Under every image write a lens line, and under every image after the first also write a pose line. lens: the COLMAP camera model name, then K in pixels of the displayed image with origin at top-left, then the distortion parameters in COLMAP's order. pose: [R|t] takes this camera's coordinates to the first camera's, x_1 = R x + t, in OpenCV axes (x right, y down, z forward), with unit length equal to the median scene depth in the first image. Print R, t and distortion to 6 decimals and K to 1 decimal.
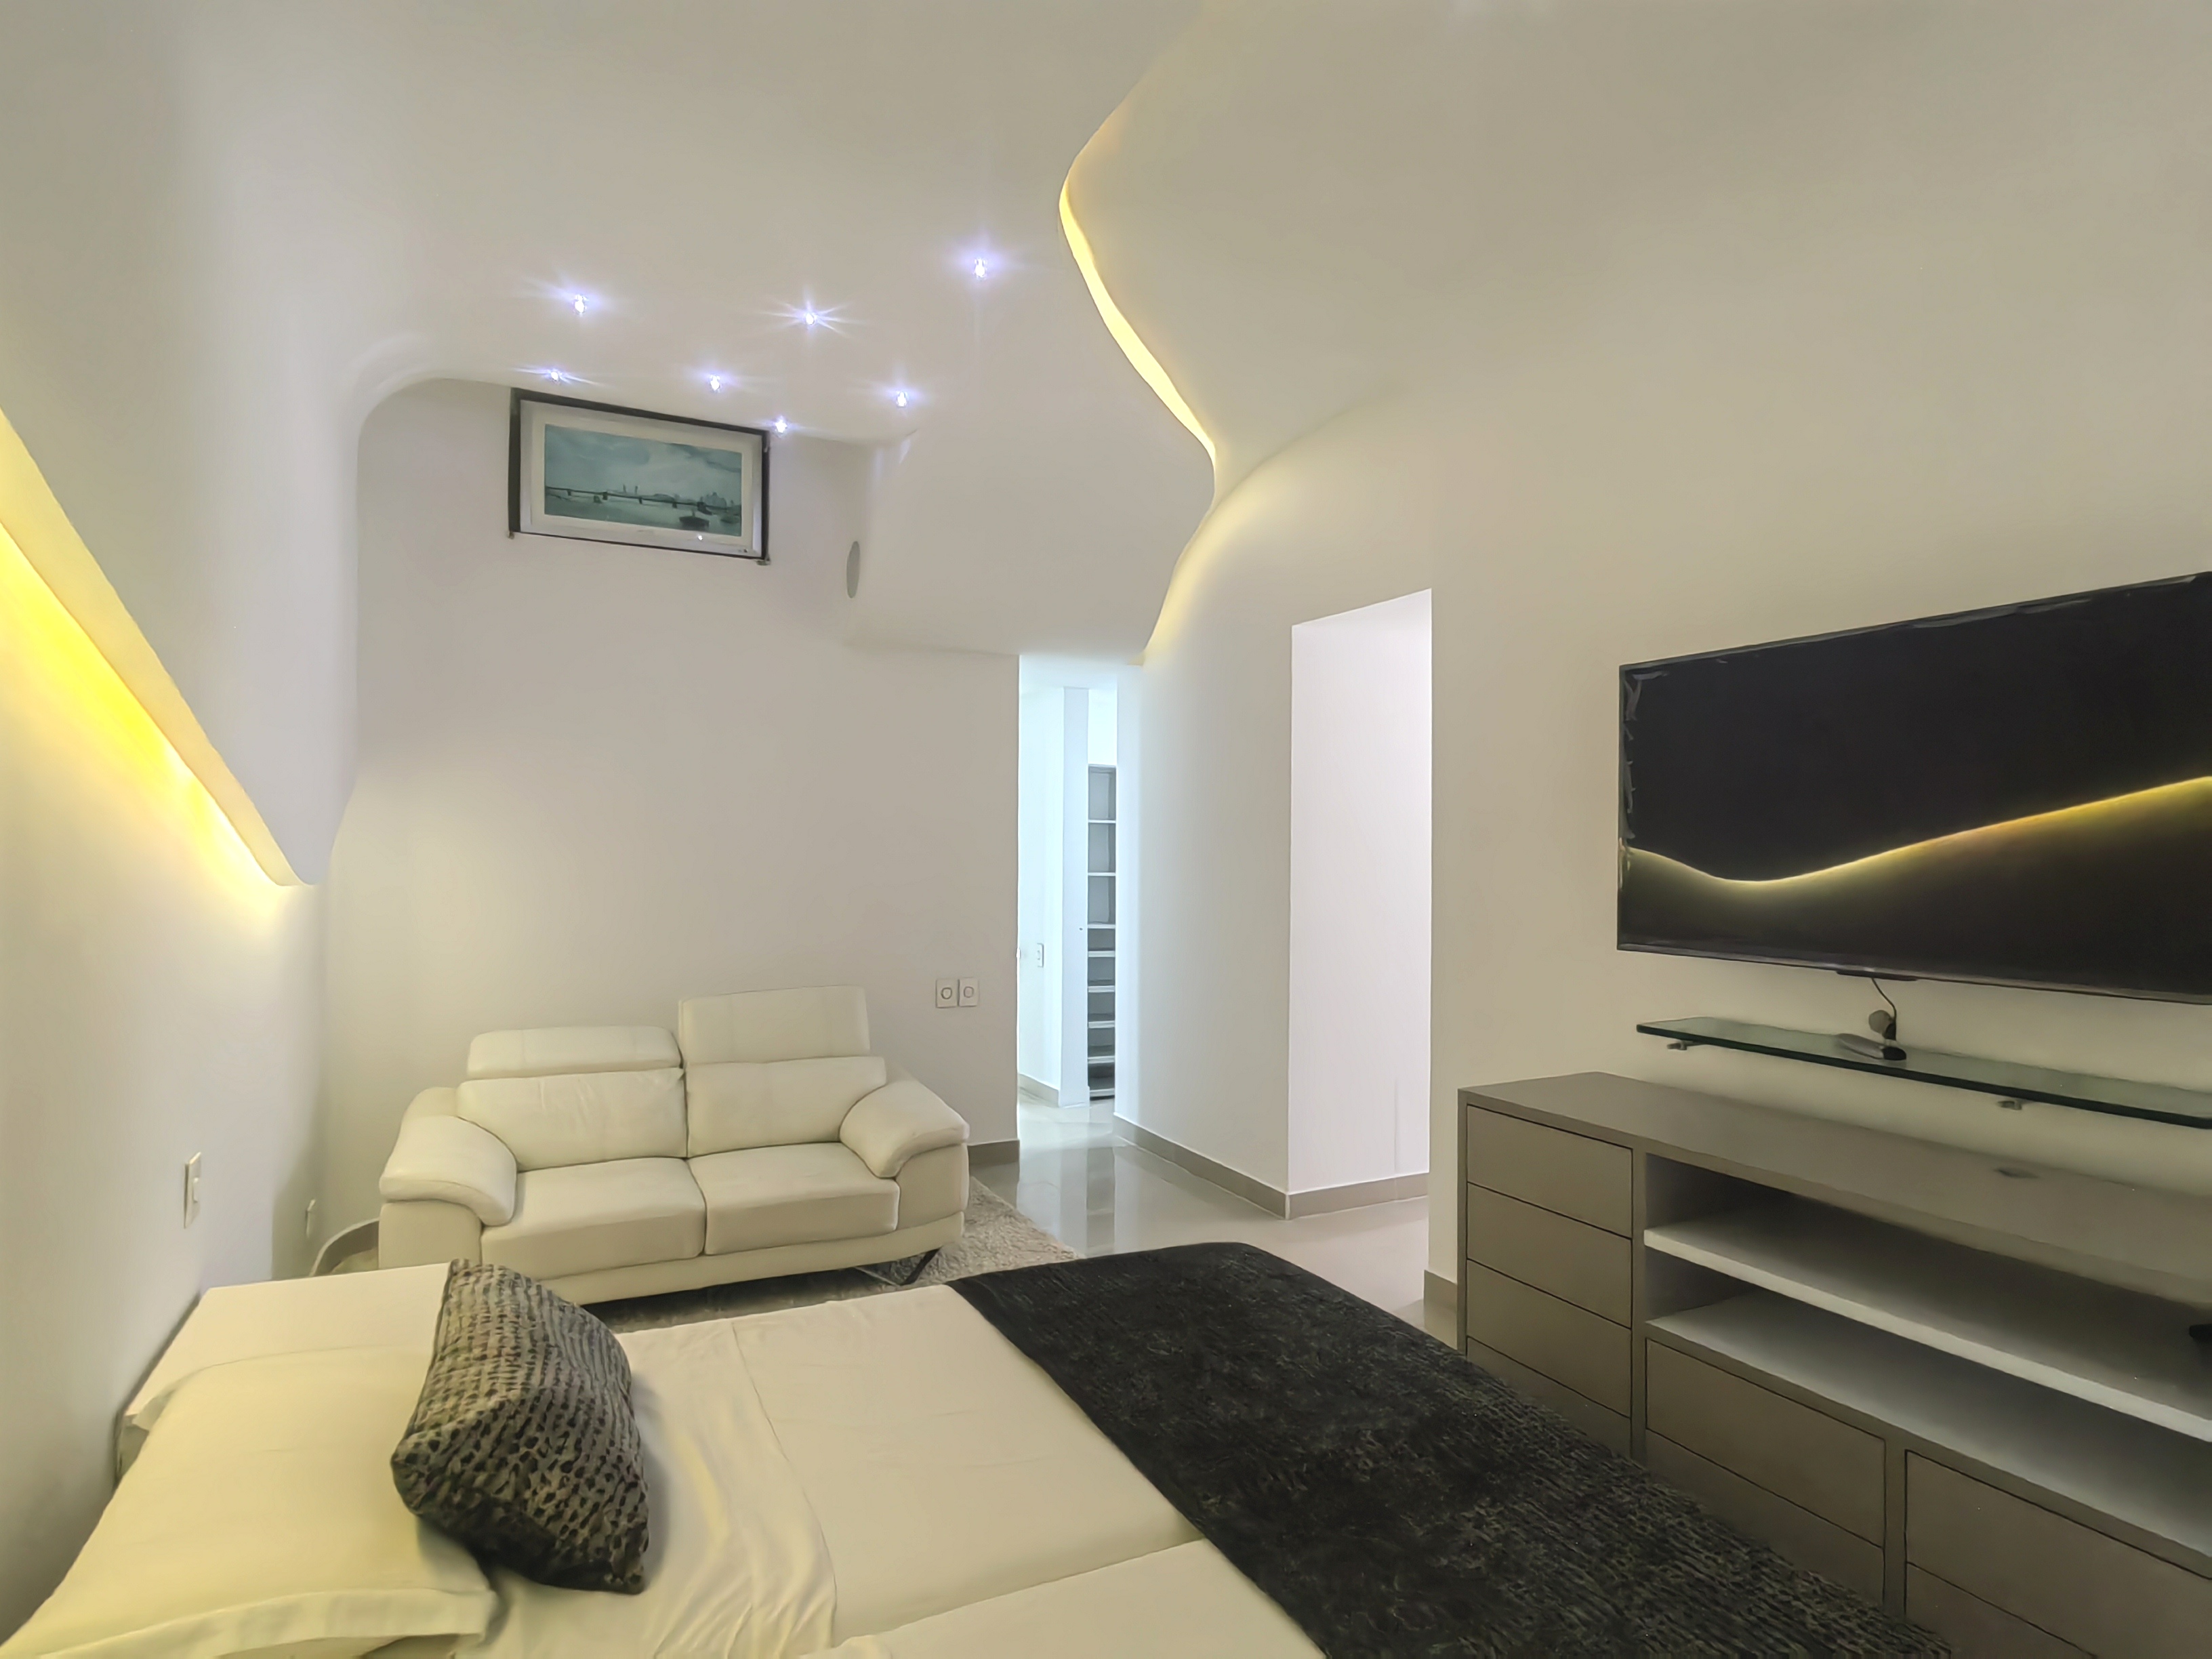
lens RADIAL K [[1178.2, 0, 1112.9], [0, 1178.2, 843.4], [0, 0, 1]] dist [-0.025655, 0.023176]
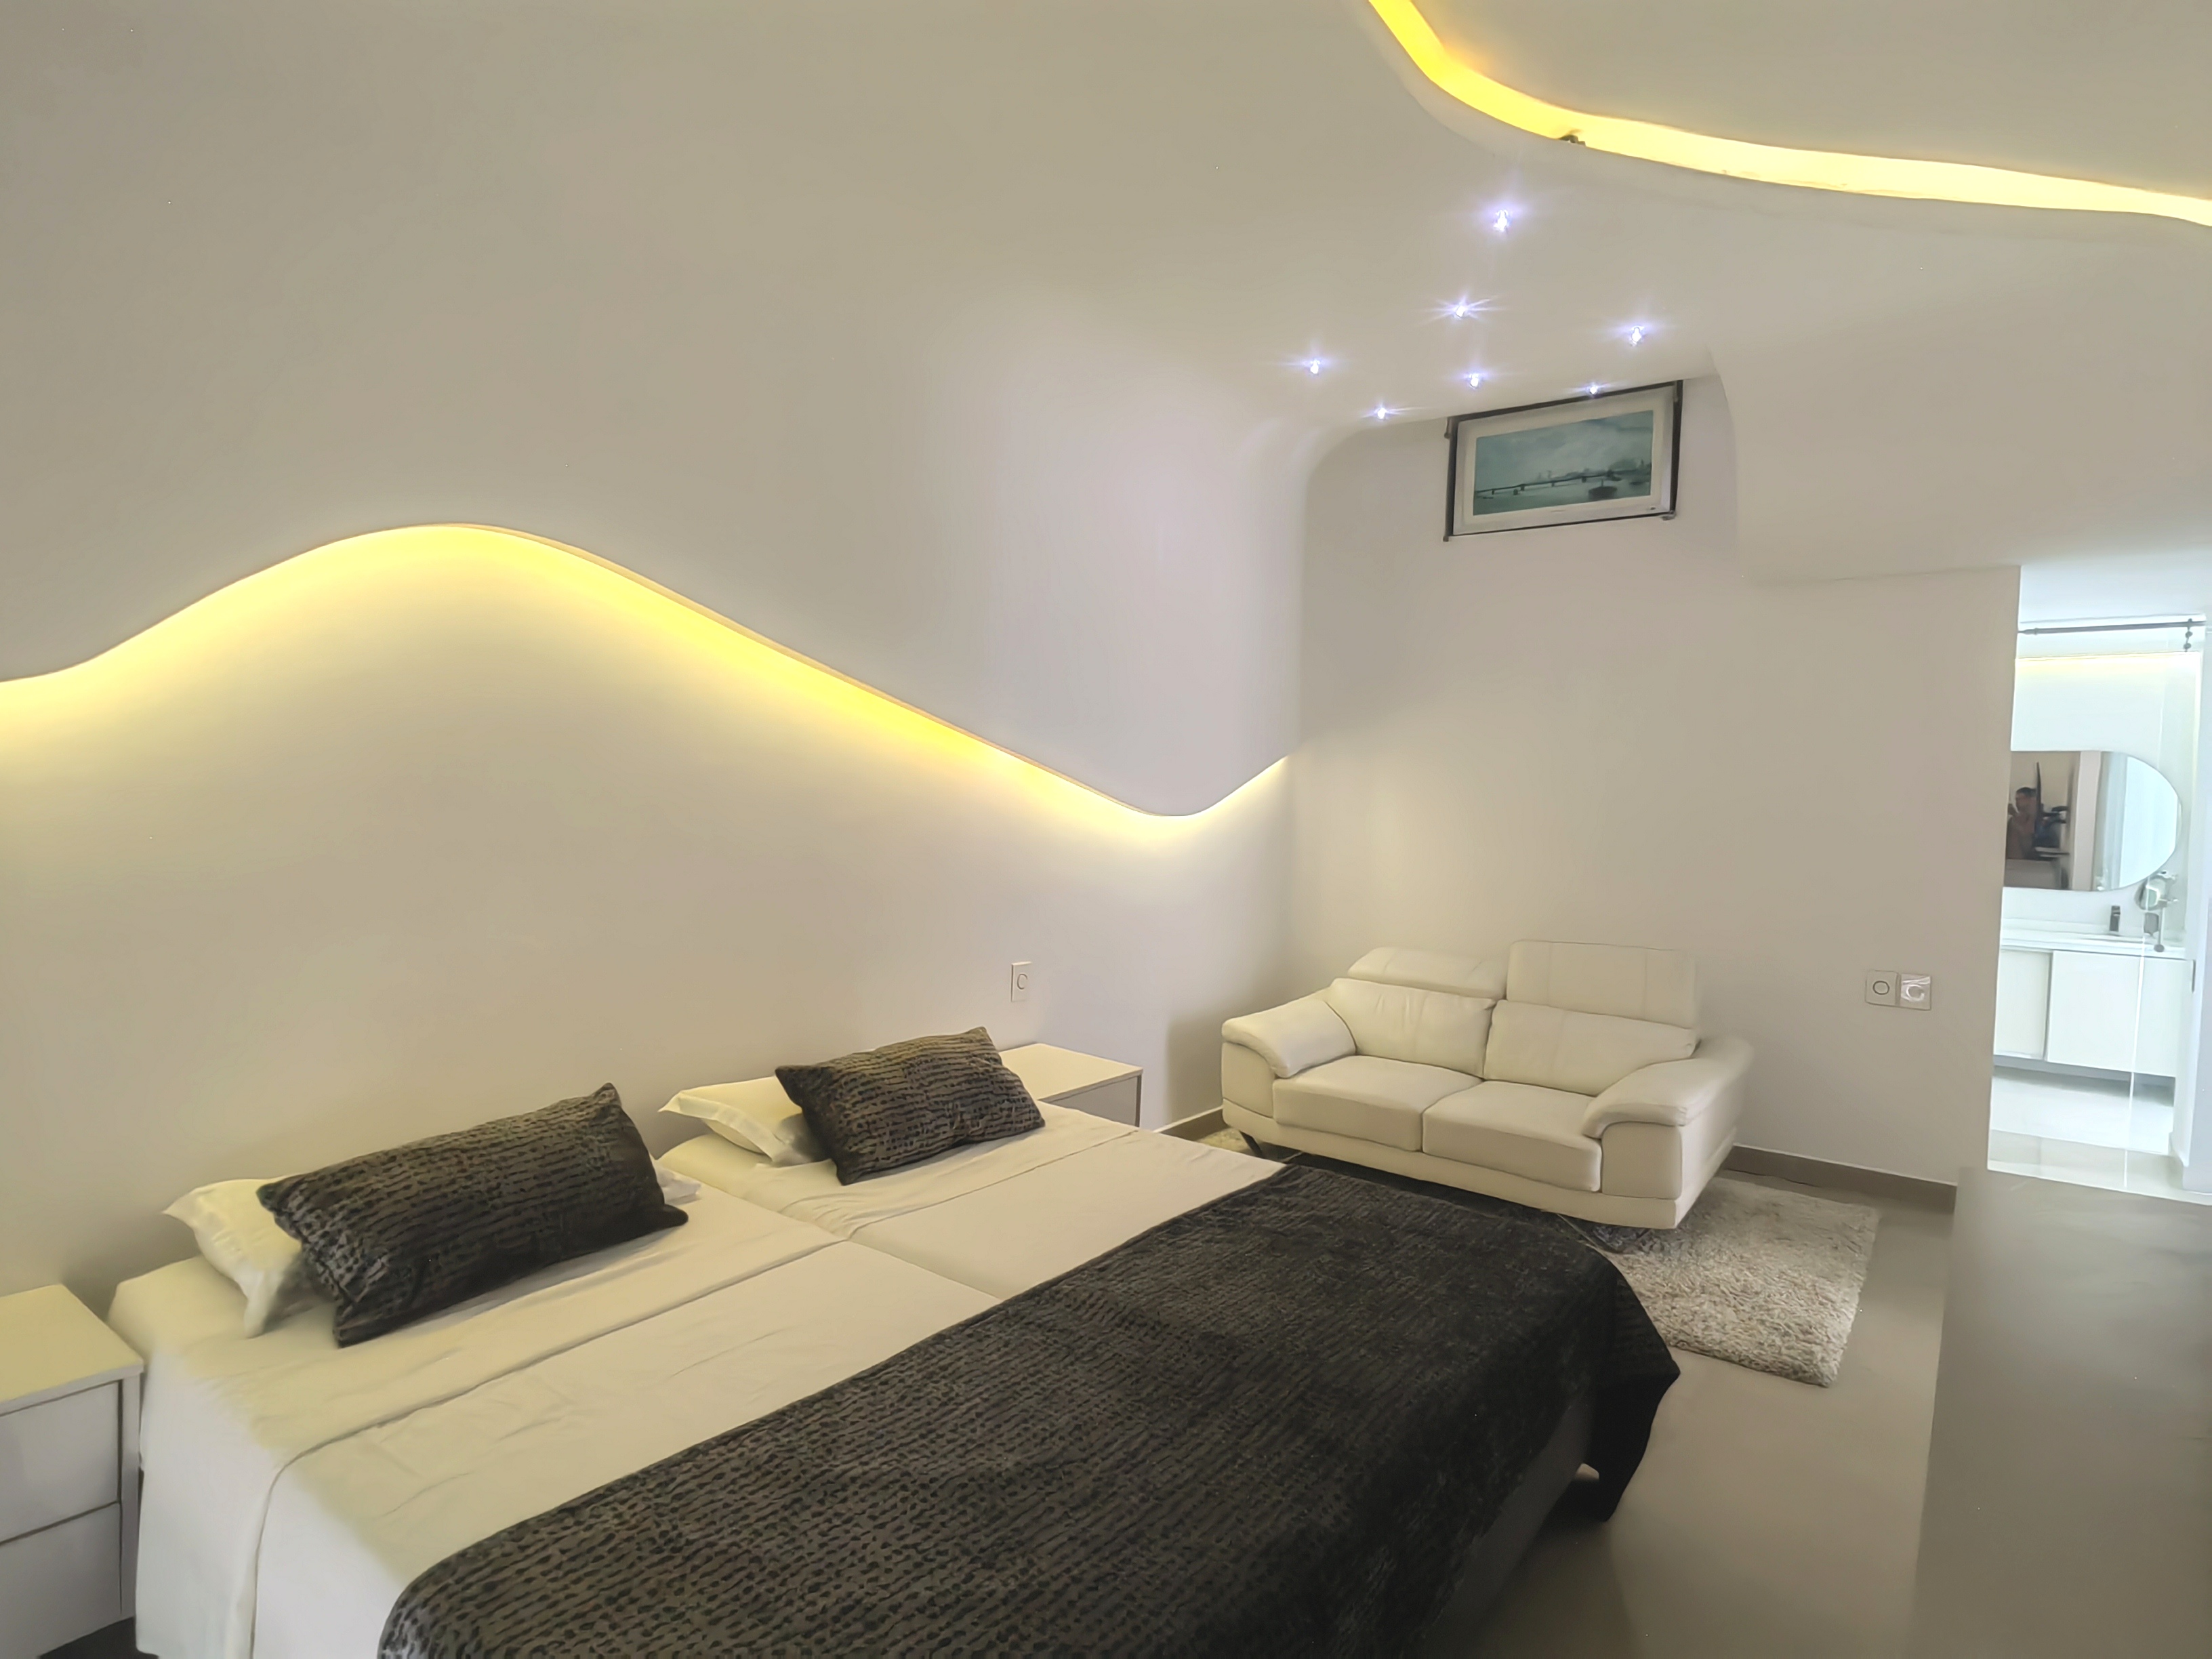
lens RADIAL K [[1178.2, 0, 1112.9], [0, 1178.2, 843.4], [0, 0, 1]] dist [-0.025655, 0.023176]
pose [[0.445180, 0.048644, -0.894119, 0.405612], [-0.027366, 0.998796, 0.040713, 0.006332], [0.895023, 0.006344, 0.445976, 0.158795]]
